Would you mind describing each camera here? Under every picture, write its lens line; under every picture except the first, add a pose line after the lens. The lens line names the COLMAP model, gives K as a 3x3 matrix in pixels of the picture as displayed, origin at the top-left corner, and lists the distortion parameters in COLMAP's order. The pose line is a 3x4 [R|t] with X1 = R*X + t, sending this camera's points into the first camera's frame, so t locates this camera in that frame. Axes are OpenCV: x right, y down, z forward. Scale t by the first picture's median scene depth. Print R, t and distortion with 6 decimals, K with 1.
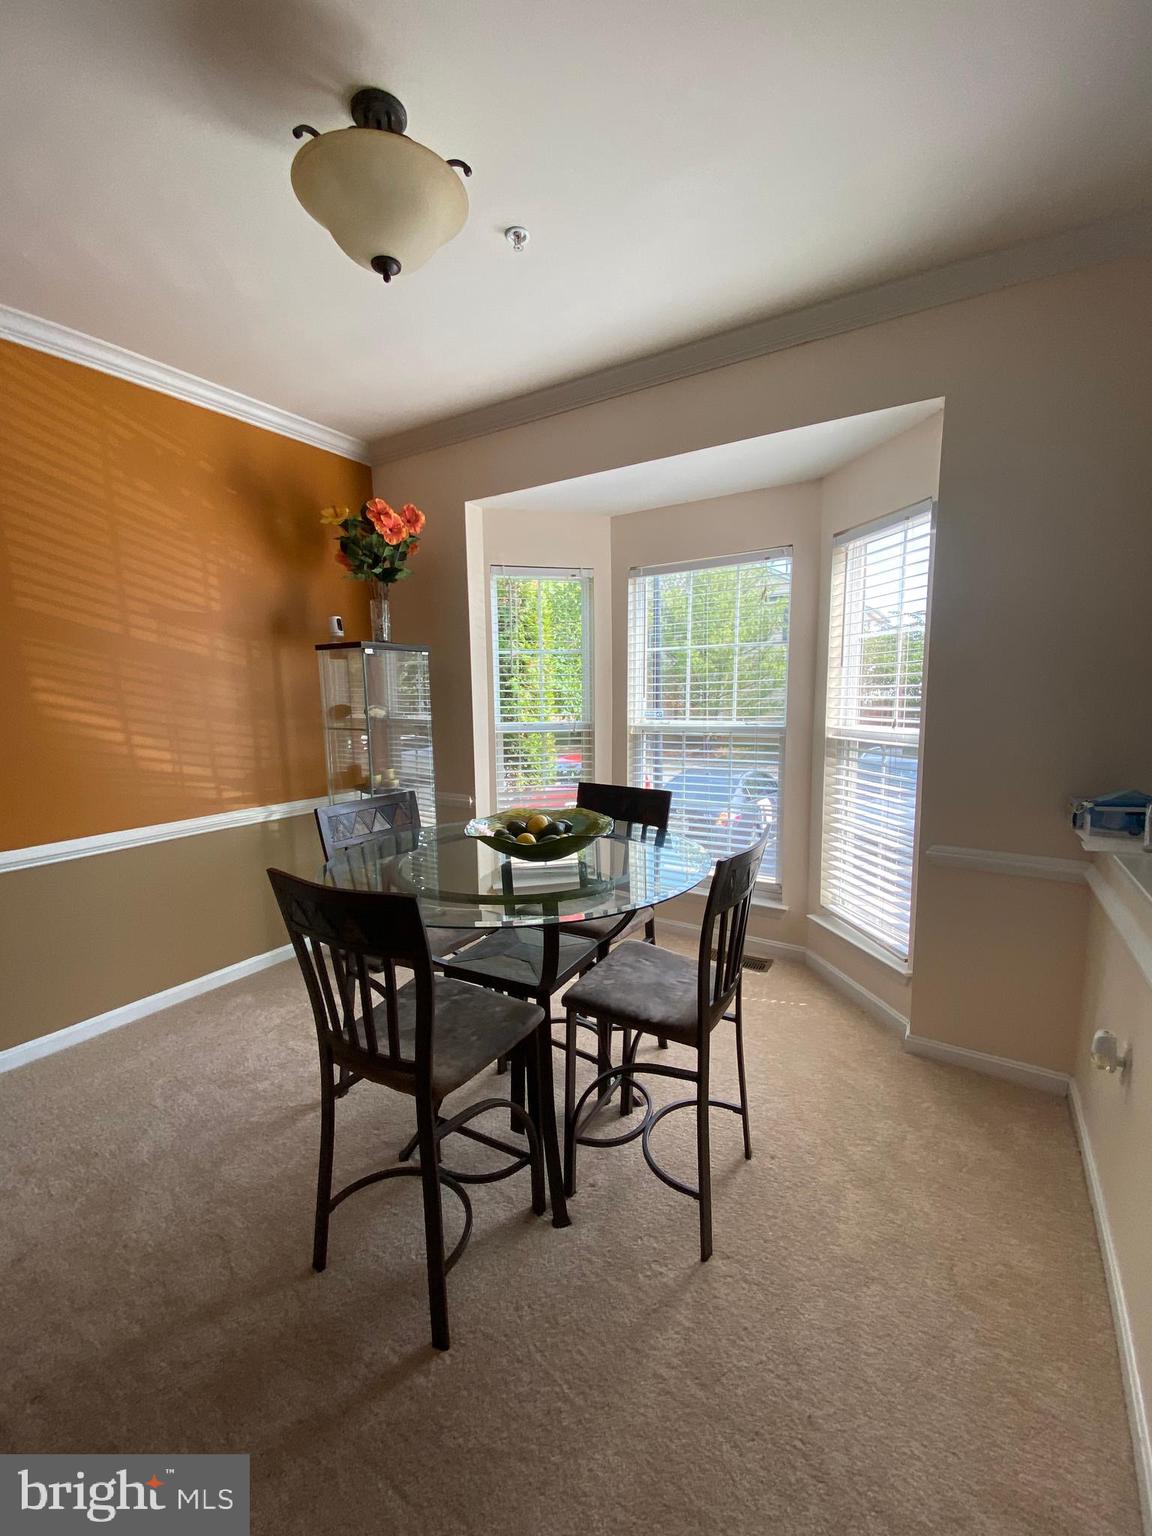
lens RADIAL K [[632.4, 0, 579.7], [0, 632.4, 763.2], [0, 0, 1]] dist [0.020858, 0.000014]
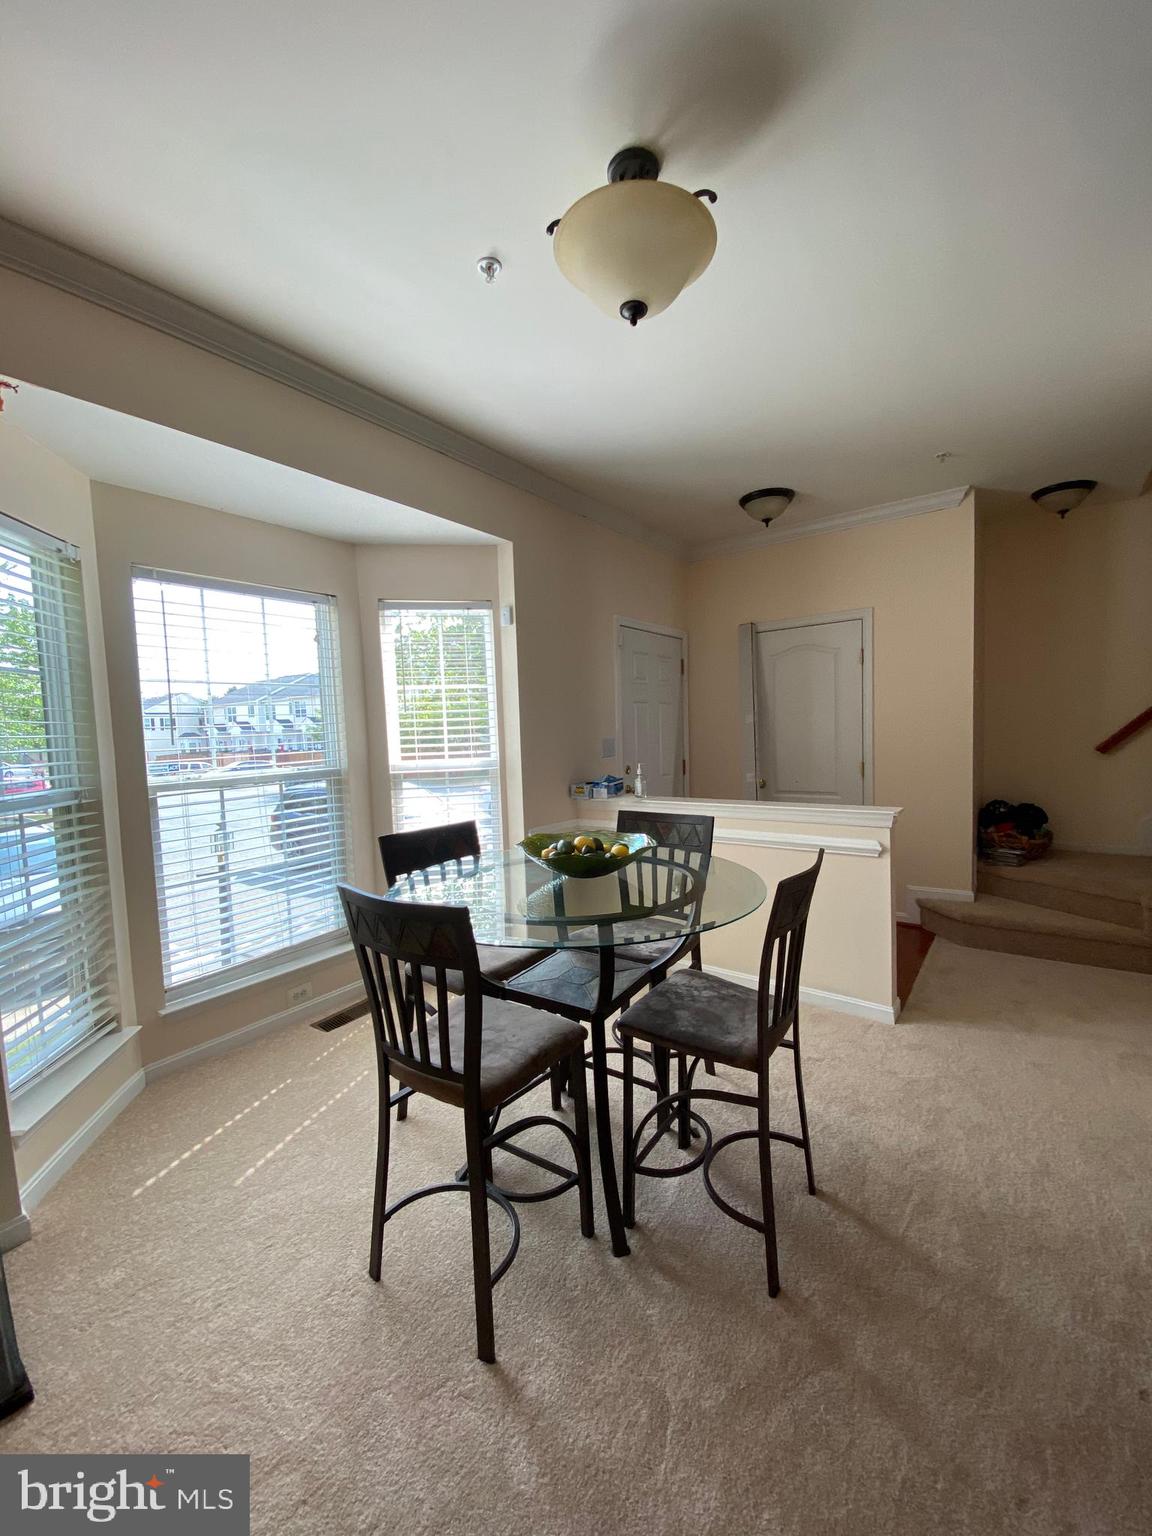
lens RADIAL K [[616.1, 0, 582.9], [0, 616.1, 762.4], [0, 0, 1]] dist [0.023149, -0.024823]
pose [[0.052496, -0.047655, 0.997483, -0.667711], [0.140034, 0.989343, 0.039896, -0.052821], [-0.988754, 0.137587, 0.058610, 0.556735]]
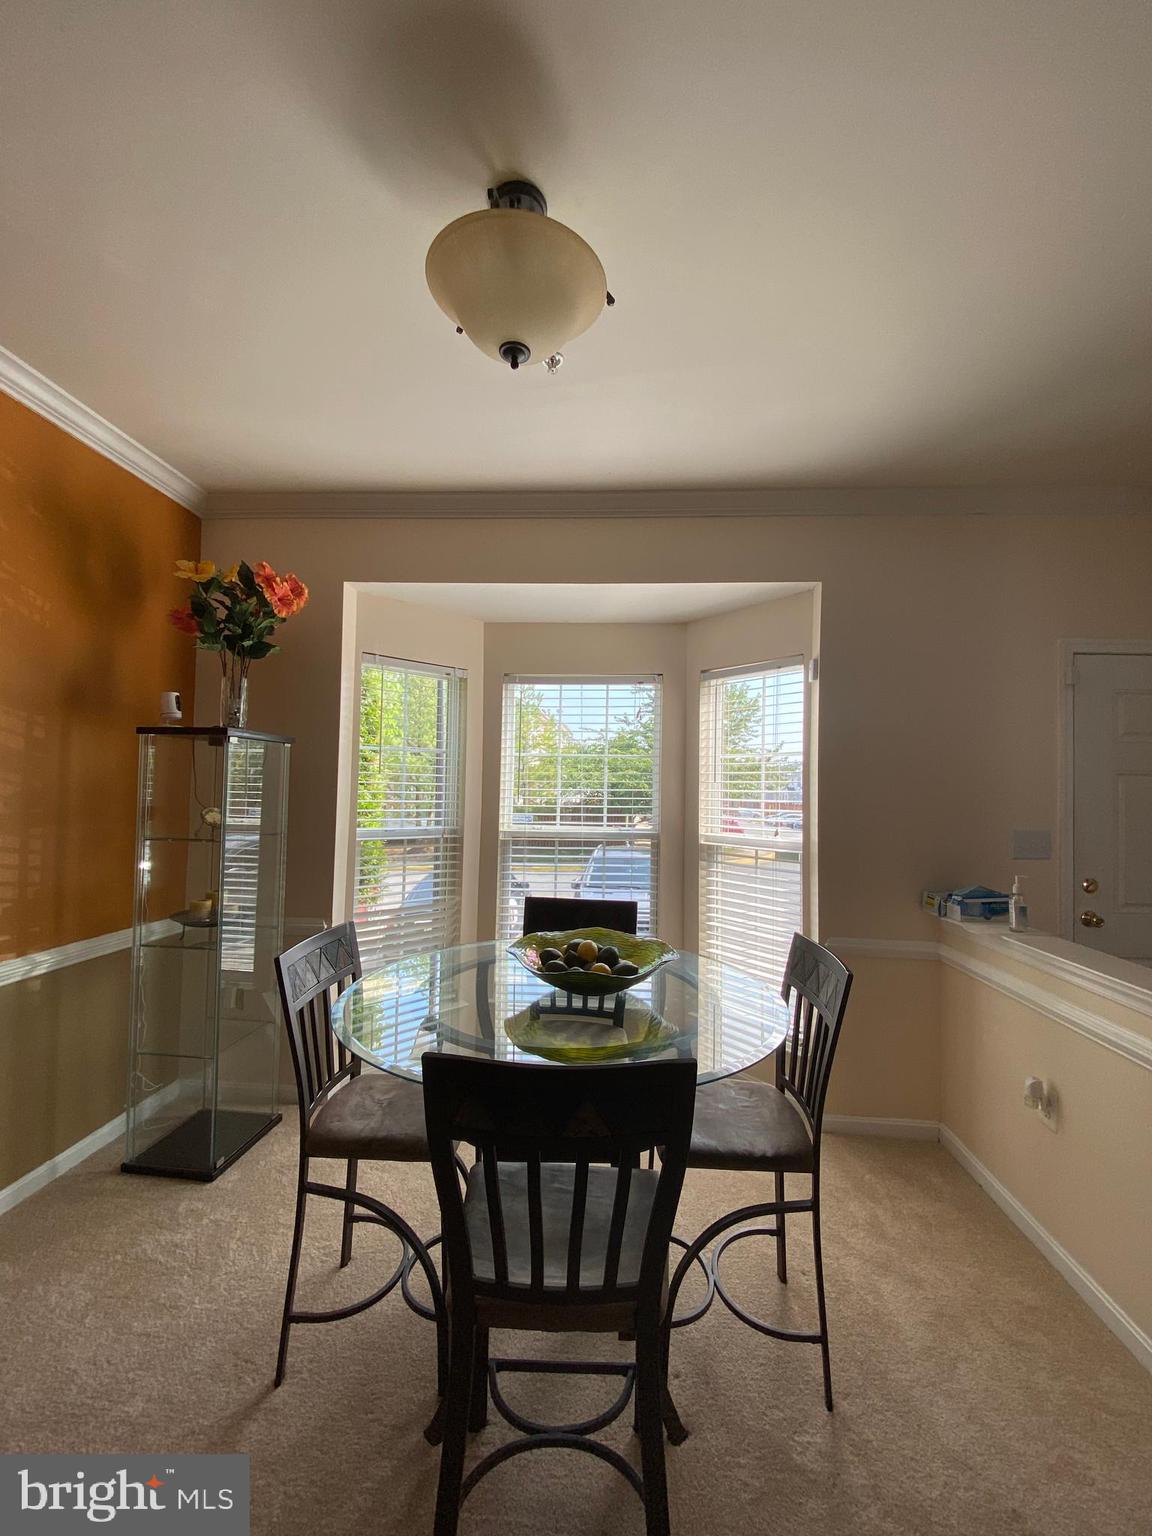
lens RADIAL K [[616.1, 0, 582.9], [0, 616.1, 762.4], [0, 0, 1]] dist [0.023149, -0.024823]
pose [[0.874841, 0.050391, 0.481782, -0.310935], [0.023525, 0.988982, -0.146158, -0.026260], [-0.483839, 0.139199, 0.864016, 0.126491]]
